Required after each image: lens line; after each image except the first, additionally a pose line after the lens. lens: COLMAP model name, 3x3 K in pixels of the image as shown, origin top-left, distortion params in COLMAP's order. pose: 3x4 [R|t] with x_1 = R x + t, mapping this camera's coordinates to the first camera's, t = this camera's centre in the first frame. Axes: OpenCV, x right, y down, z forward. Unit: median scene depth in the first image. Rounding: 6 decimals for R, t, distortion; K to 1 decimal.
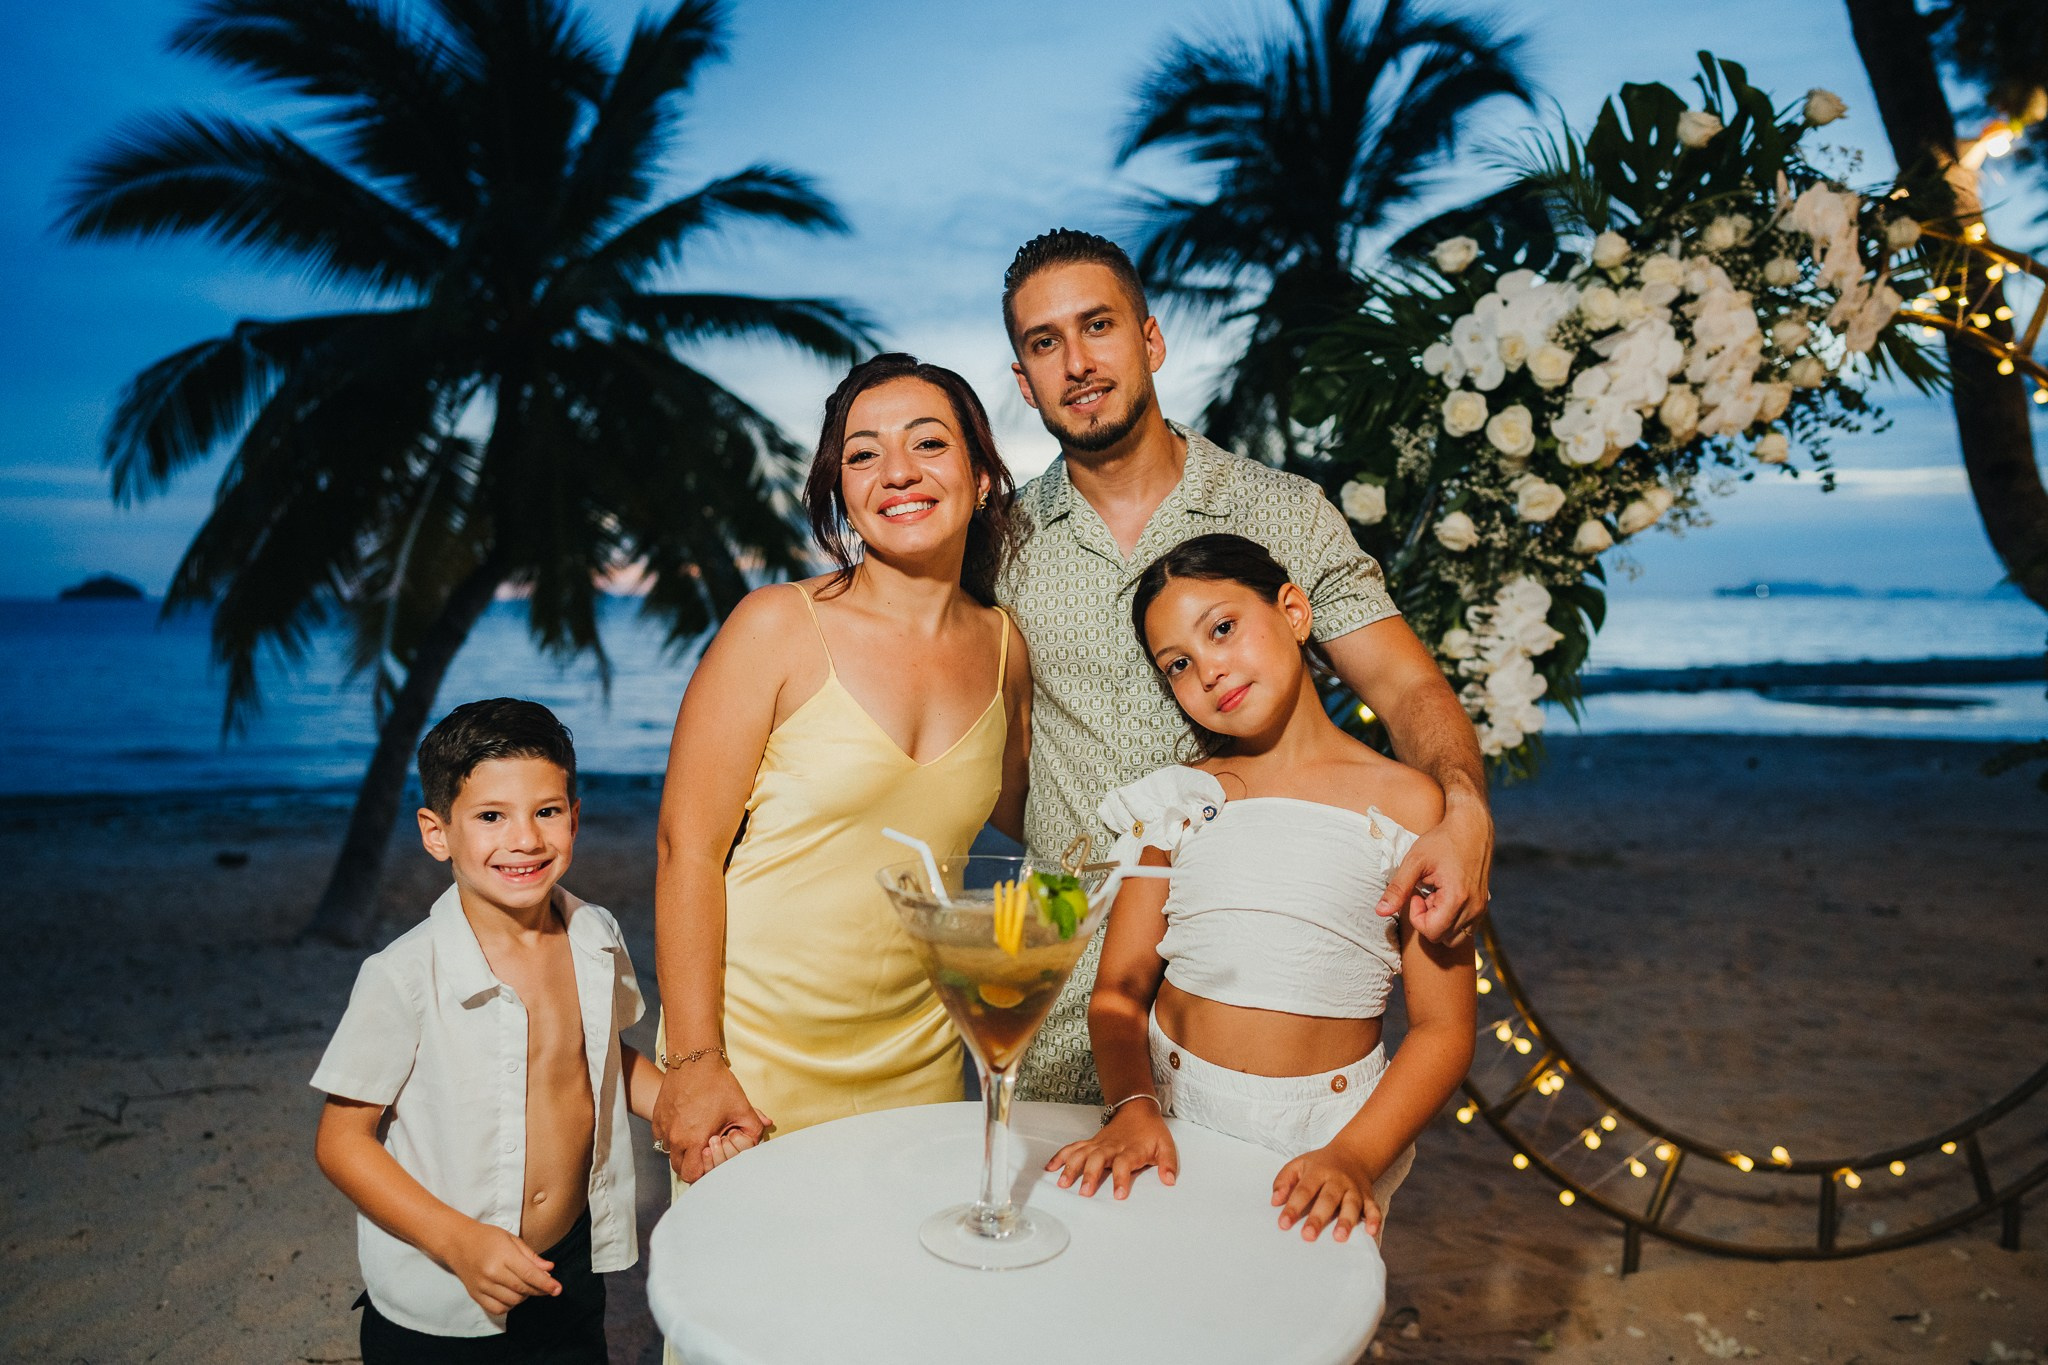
lens RADIAL K [[1348.5, 0, 1027.3], [0, 1348.5, 689.1], [0, 0, 1]] dist [0.003197, 0.002503]
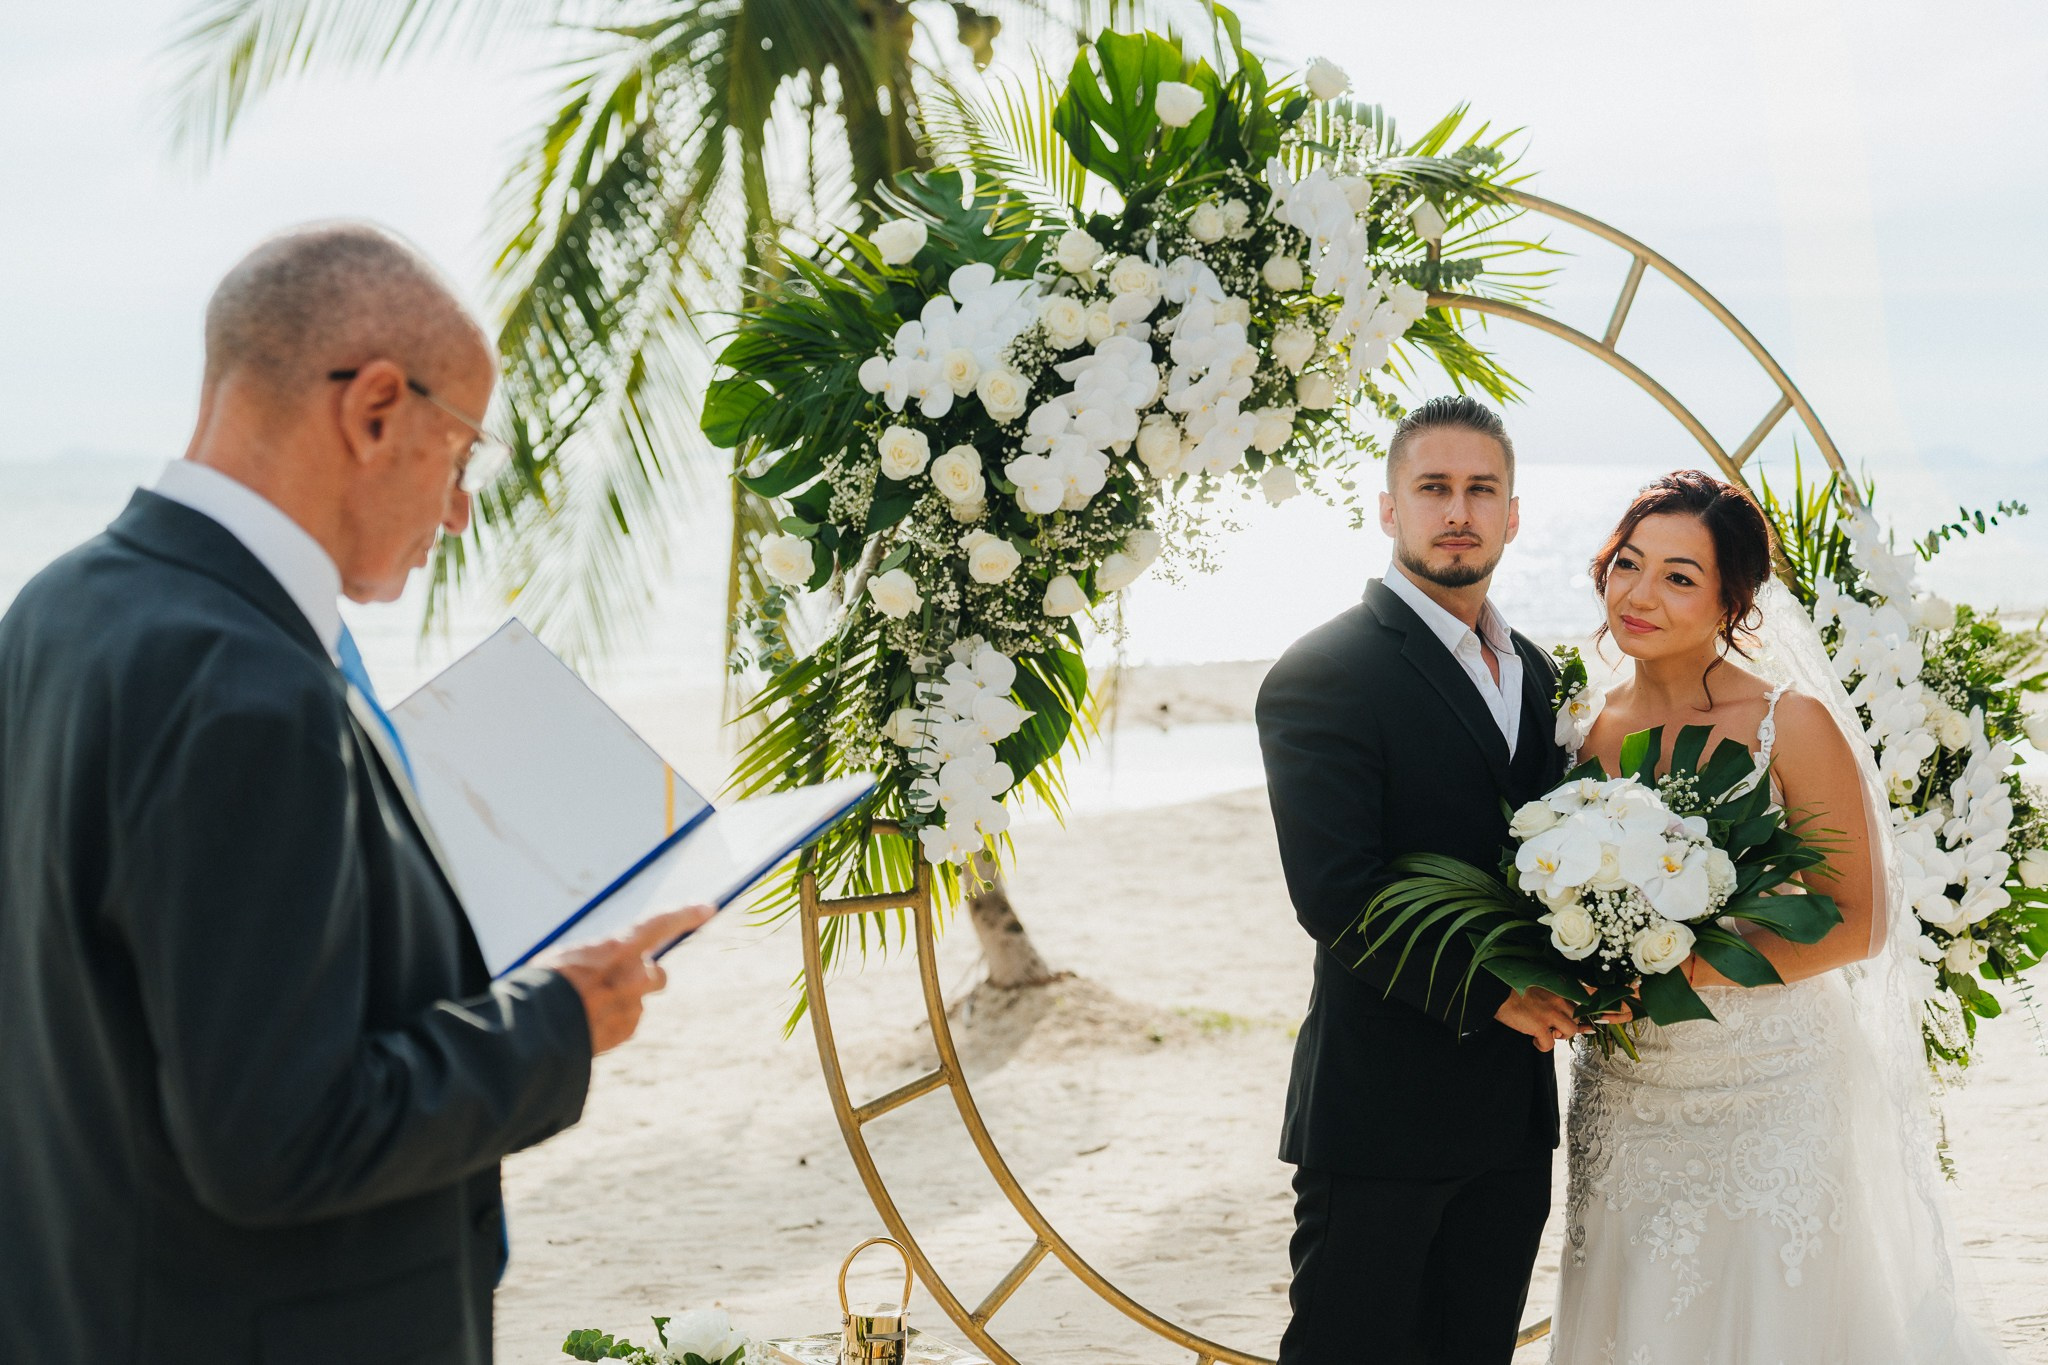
lens RADIAL K [[3258.5, 0, 1020.5], [0, 3258.5, 725.9], [0, 0, 1]] dist [0.025772, 0.000000]
pose [[0.966248, -0.013298, 0.257268, -0.026589], [0.009323, 0.999818, 0.016664, -0.015073], [-0.257443, -0.013703, 0.966196, -0.205532]]
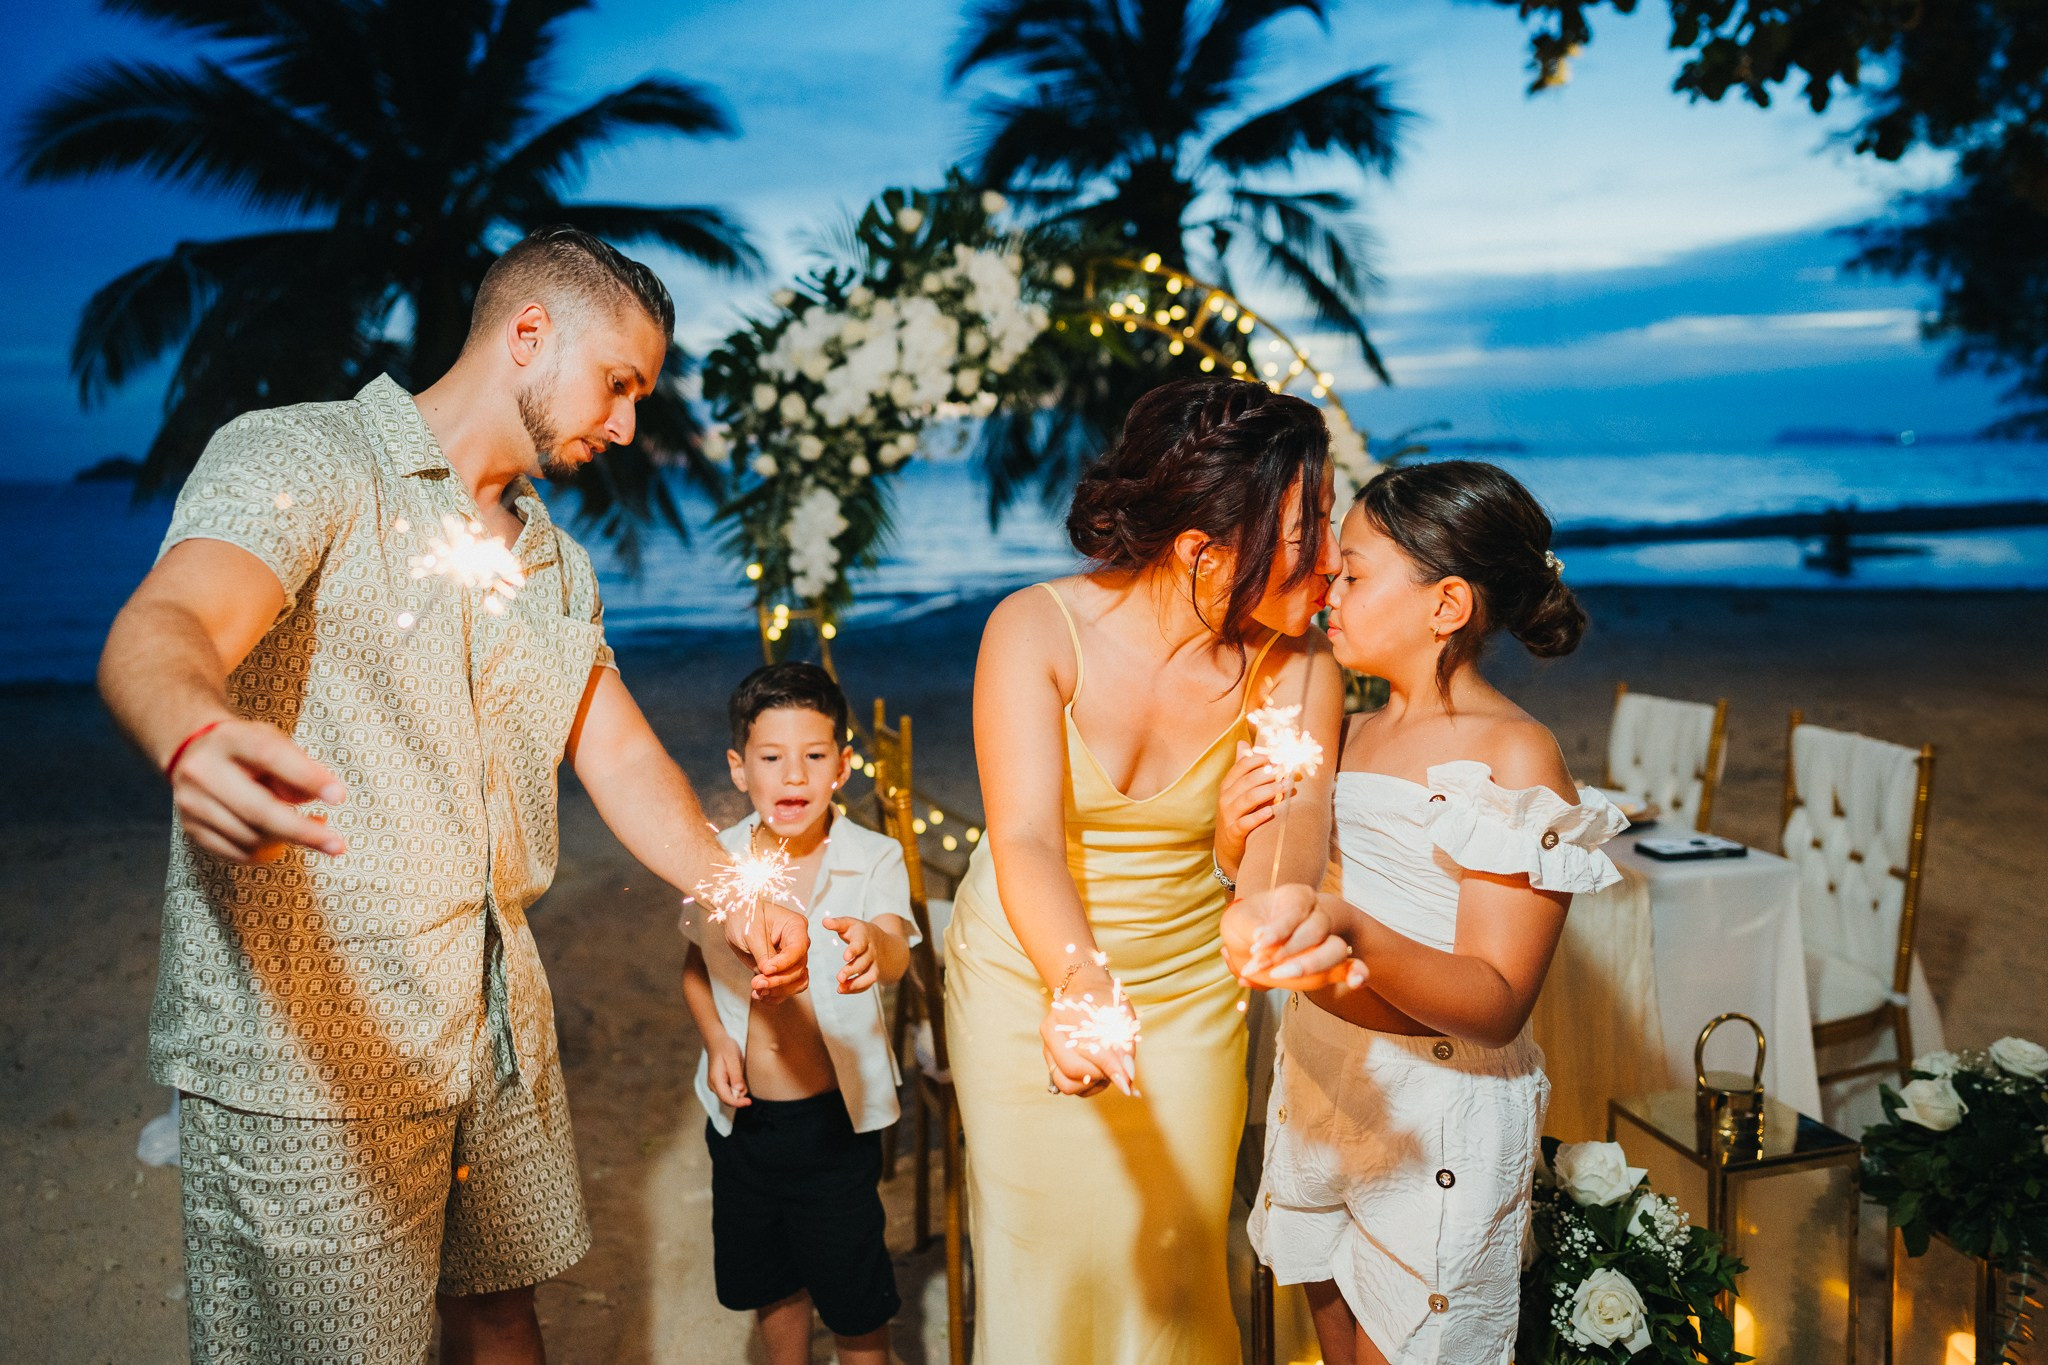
lens RADIAL K [[1348.5, 0, 1036.1], [0, 1348.5, 681.4], [0, 0, 1]] dist [0.003197, 0.002503]
pose [[0.999786, -0.016568, -0.012353, 0.148575], [0.017661, 0.995381, 0.094362, 0.000311], [0.010732, -0.094560, 0.995461, -0.163554]]
